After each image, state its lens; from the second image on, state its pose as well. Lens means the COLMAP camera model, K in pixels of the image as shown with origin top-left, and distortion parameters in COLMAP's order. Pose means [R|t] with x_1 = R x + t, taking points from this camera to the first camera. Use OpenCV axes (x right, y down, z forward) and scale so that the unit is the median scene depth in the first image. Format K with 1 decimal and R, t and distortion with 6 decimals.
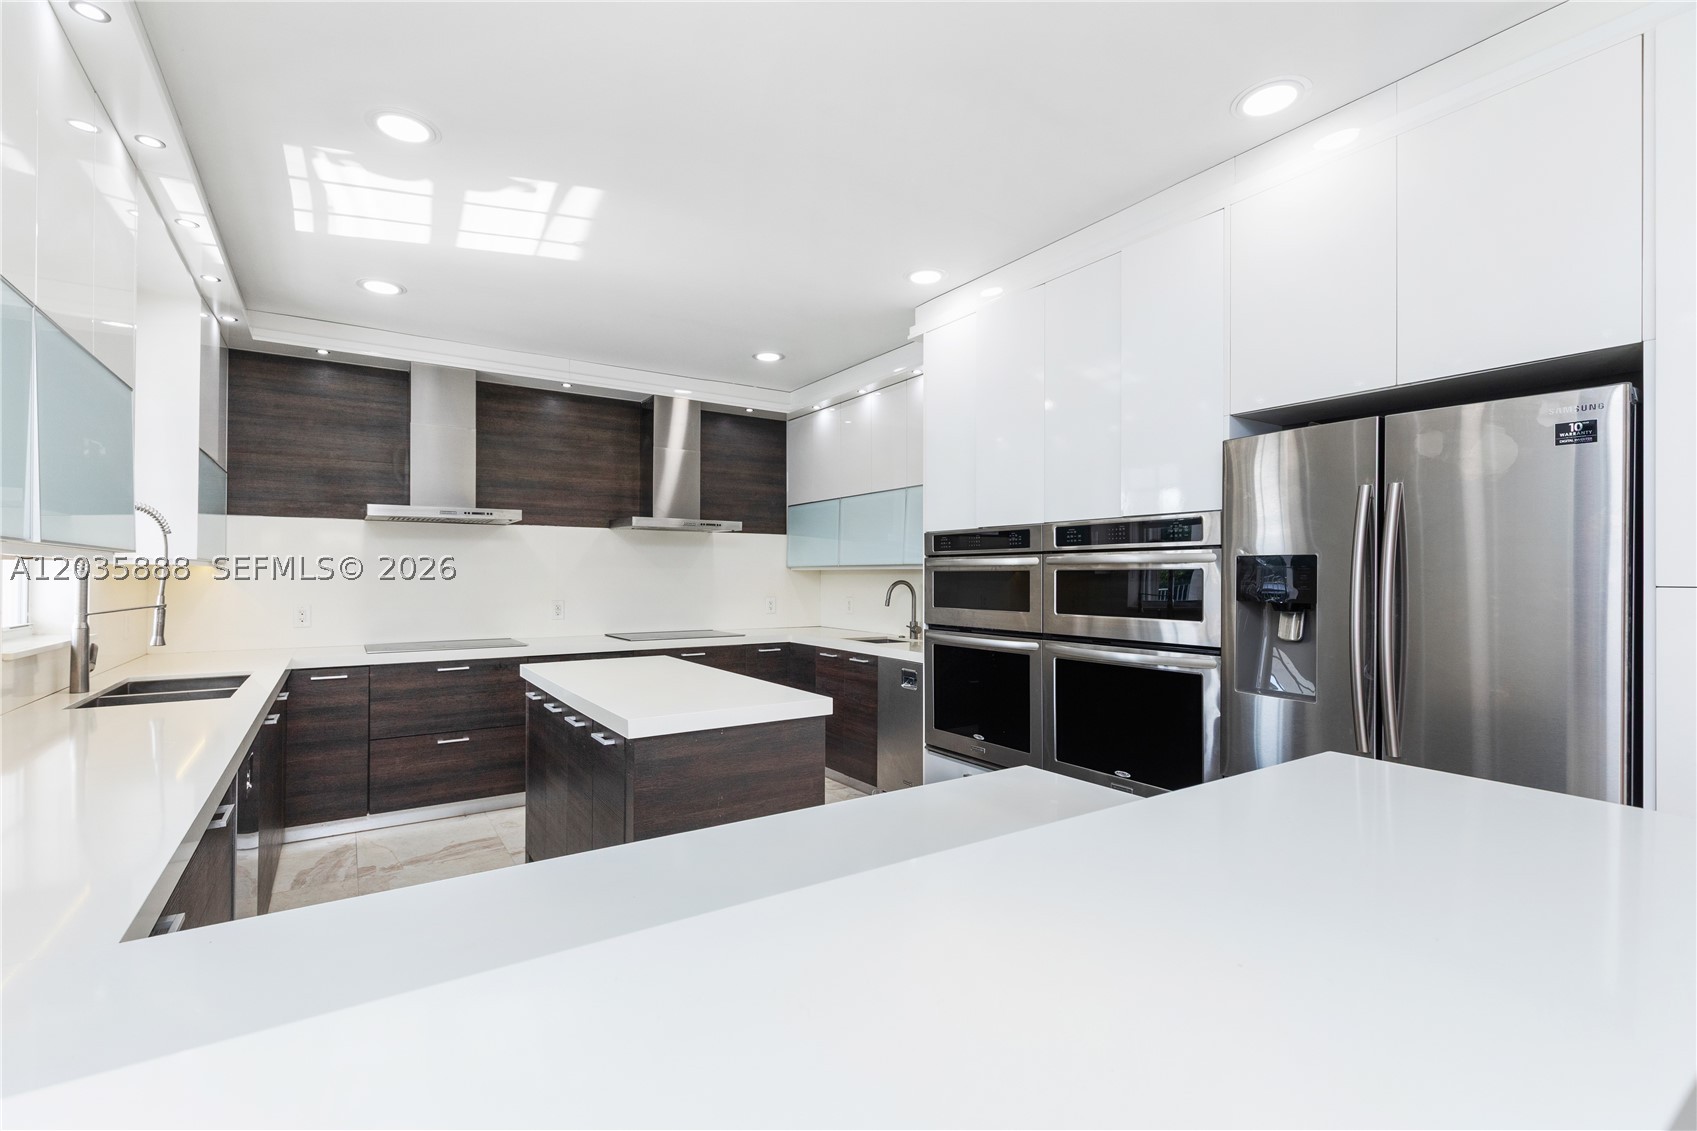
lens RADIAL K [[752.9, 0, 836.0], [0, 752.9, 572.1], [0, 0, 1]] dist [0.000744, -0.000111]
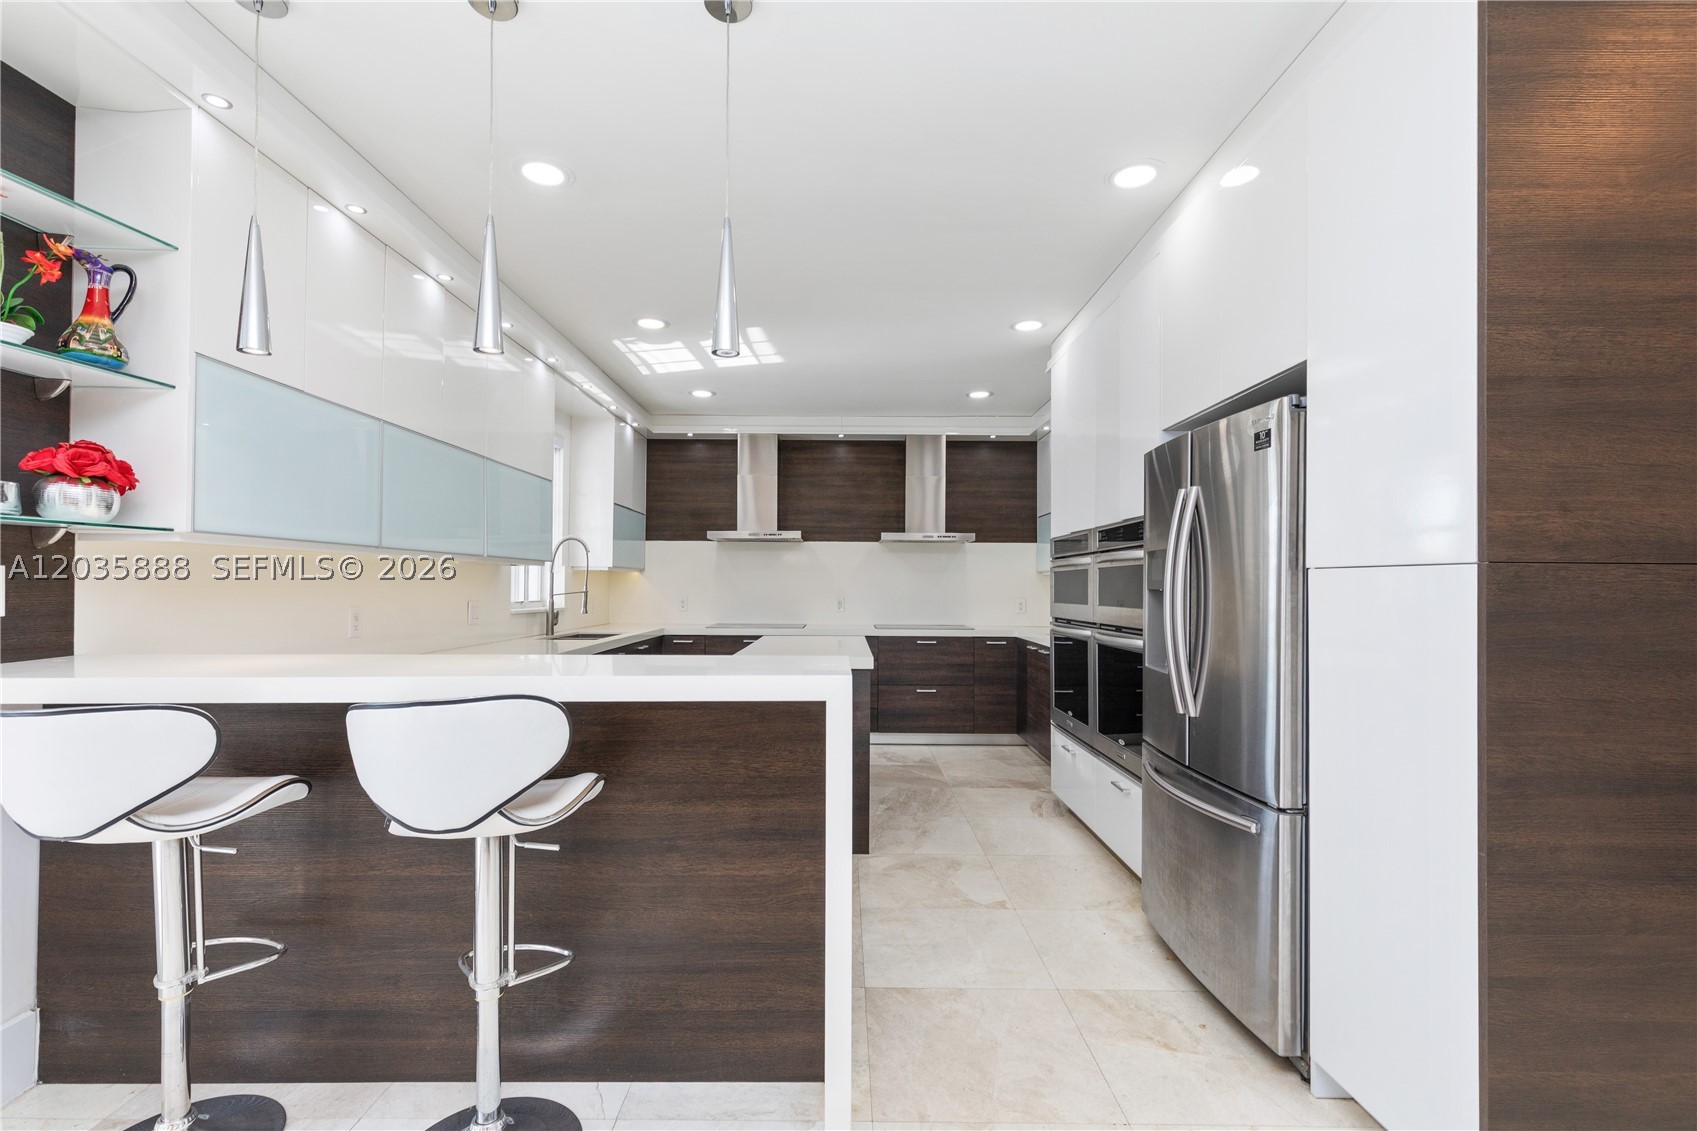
lens RADIAL K [[770.8, 0, 843.3], [0, 770.8, 575.5], [0, 0, 1]] dist [0.008355, -0.001256]
pose [[0.835954, -0.005360, -0.548774, 0.421860], [-0.002230, 0.999911, -0.013163, 0.018357], [0.548795, 0.012228, 0.835867, -0.145480]]
